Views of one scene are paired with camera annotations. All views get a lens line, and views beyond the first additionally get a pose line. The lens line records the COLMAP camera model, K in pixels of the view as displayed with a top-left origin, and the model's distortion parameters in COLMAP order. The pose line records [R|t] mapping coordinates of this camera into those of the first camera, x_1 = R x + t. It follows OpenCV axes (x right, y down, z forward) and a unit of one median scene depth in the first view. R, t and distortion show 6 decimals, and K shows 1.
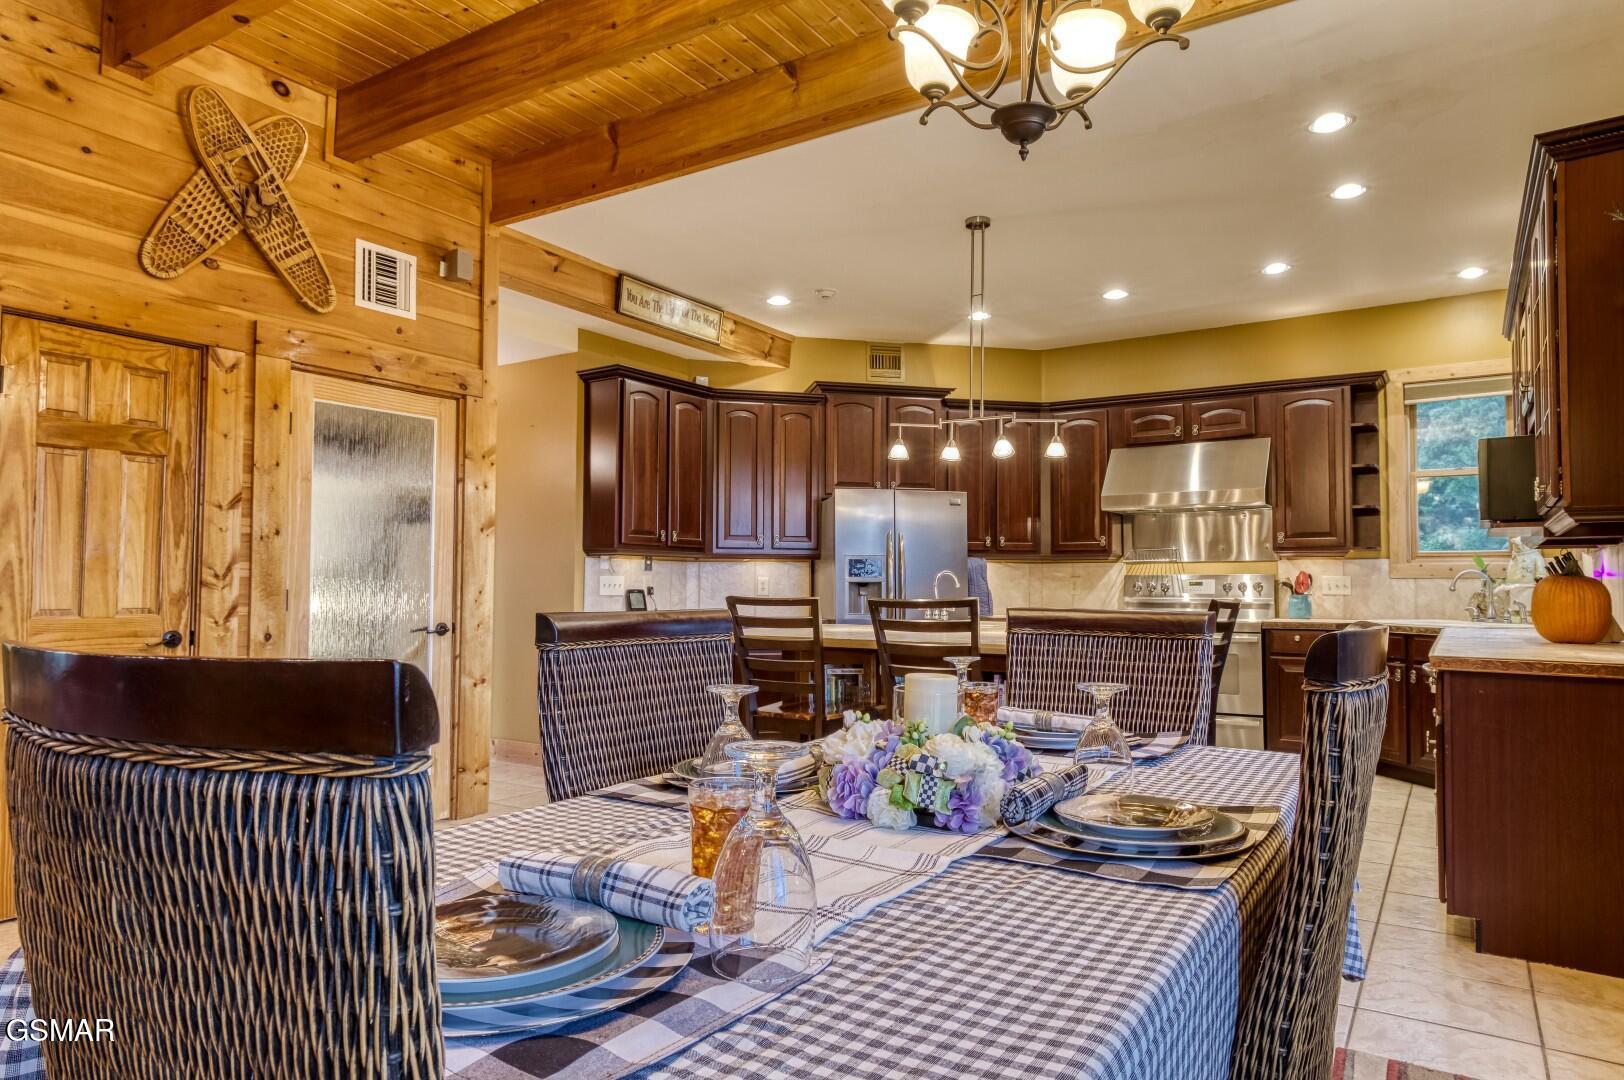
lens RADIAL K [[970.7, 0, 812.0], [0, 970.7, 540.0], [0, 0, 1]] dist [-0.000128, -0.000464]
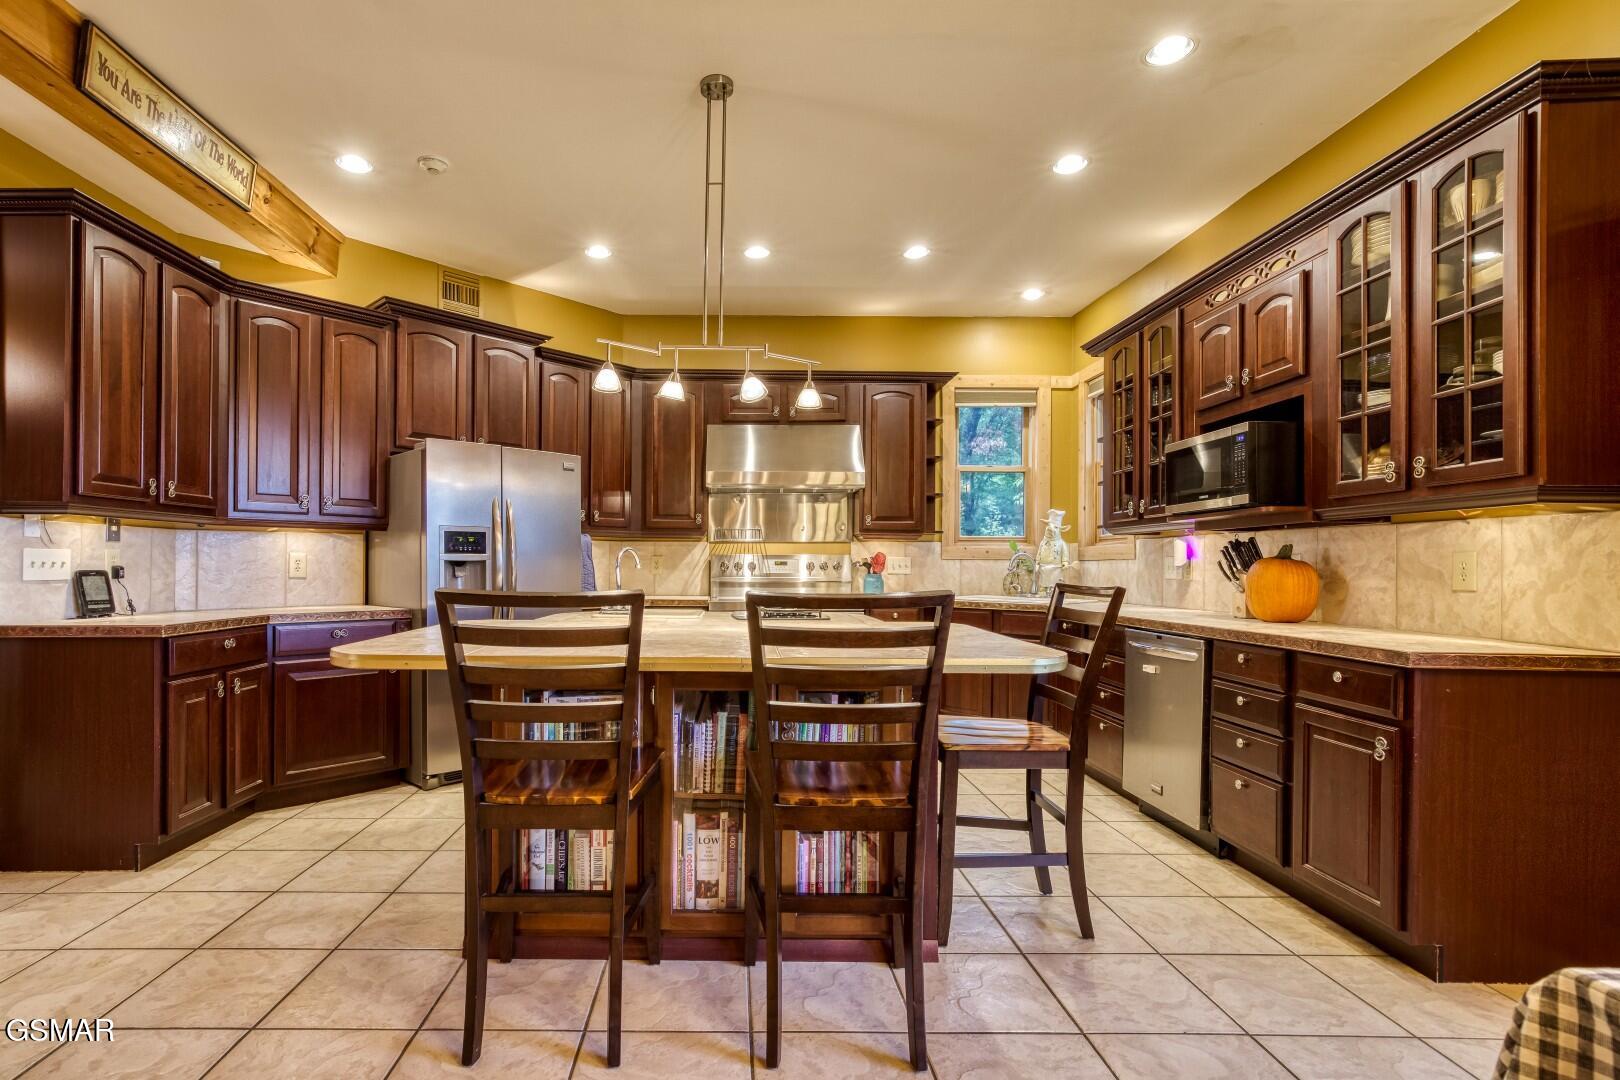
lens RADIAL K [[819.6, 0, 747.9], [0, 819.6, 558.8], [0, 0, 1]] dist [-0.000936, 0.000501]
pose [[0.842327, 0.005640, 0.538938, -0.107394], [-0.028178, 0.999038, 0.033587, 0.012988], [-0.538230, -0.043478, 0.841676, 0.311995]]
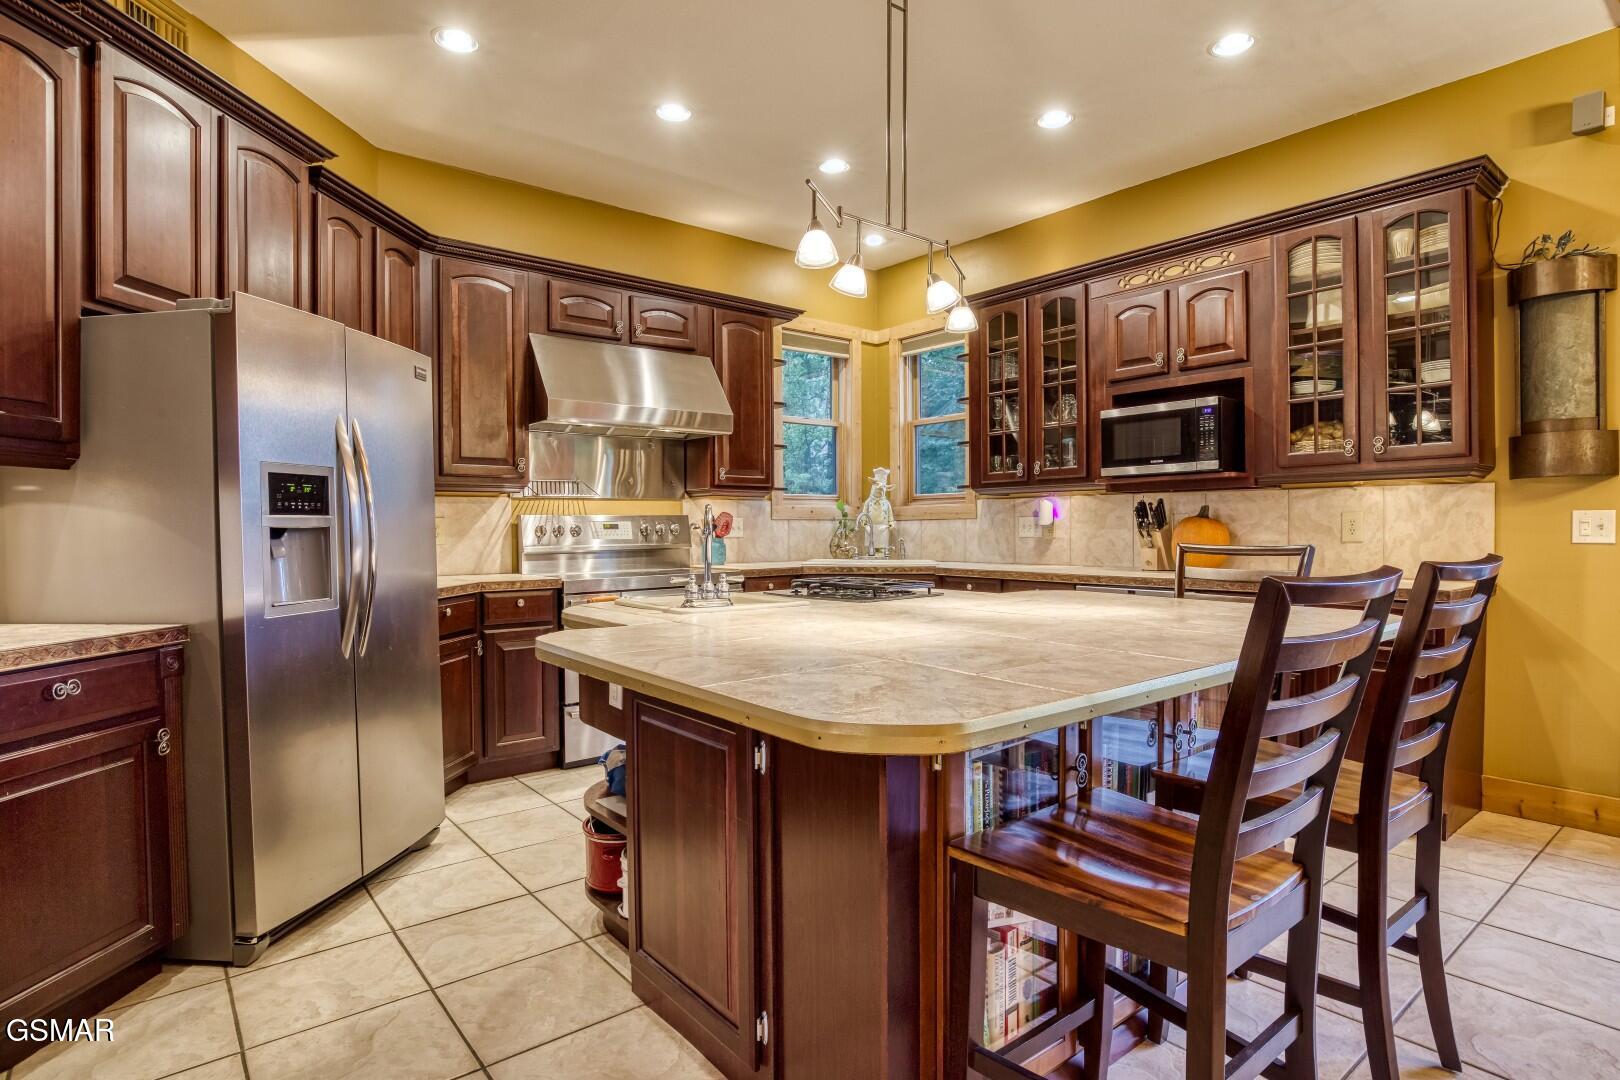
lens RADIAL K [[875.2, 0, 828.1], [0, 875.2, 531.2], [0, 0, 1]] dist [-0.020086, 0.001363]
pose [[0.301196, -0.011026, 0.953498, -0.241870], [-0.037951, 0.999002, 0.023541, 0.027181], [-0.952807, -0.043277, 0.300477, 0.662245]]
